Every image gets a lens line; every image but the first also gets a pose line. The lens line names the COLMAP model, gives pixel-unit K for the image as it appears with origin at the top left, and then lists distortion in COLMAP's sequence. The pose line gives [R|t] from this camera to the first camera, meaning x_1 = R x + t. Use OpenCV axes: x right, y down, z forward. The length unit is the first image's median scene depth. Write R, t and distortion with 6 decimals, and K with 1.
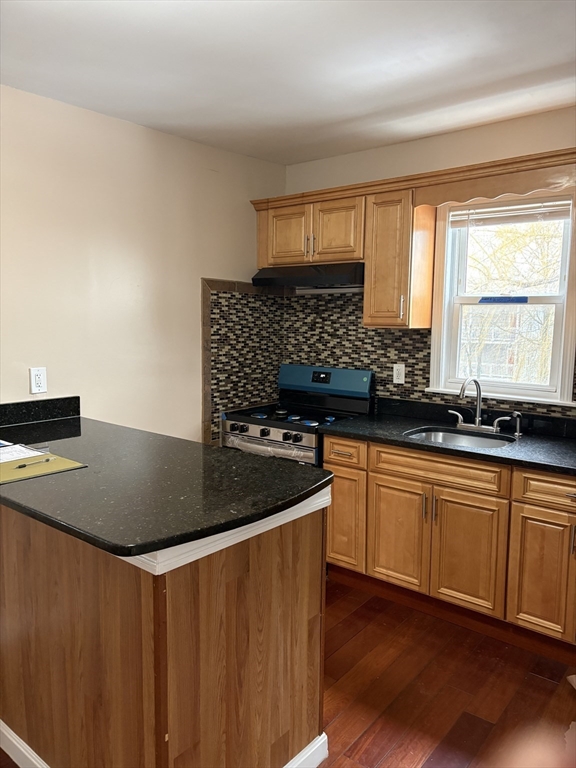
lens RADIAL K [[578.7, 0, 303.4], [0, 578.7, 392.6], [0, 0, 1]] dist [0.059542, -0.078252]
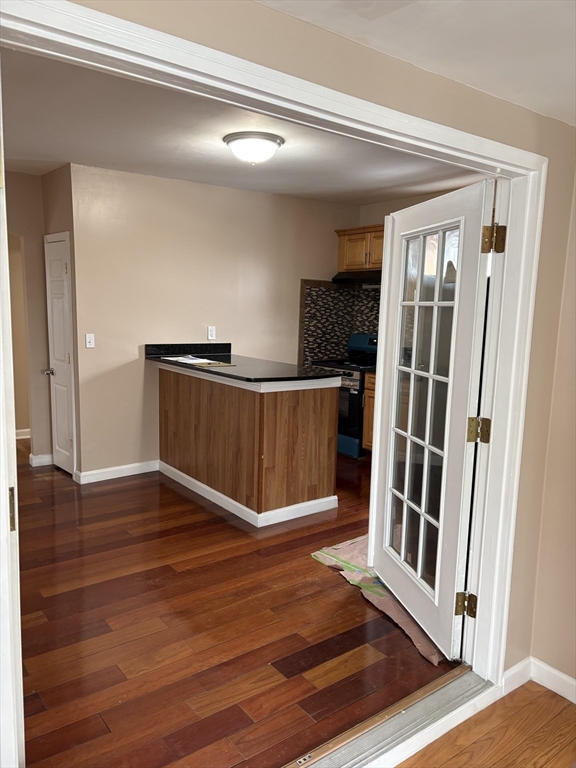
lens RADIAL K [[578.7, 0, 285.7], [0, 578.7, 380.2], [0, 0, 1]] dist [0.059542, -0.078252]
pose [[0.969235, 0.042645, -0.242414, 0.197888], [-0.044266, 0.999019, -0.001243, 0.096757], [0.242123, 0.011935, 0.970172, -0.617703]]
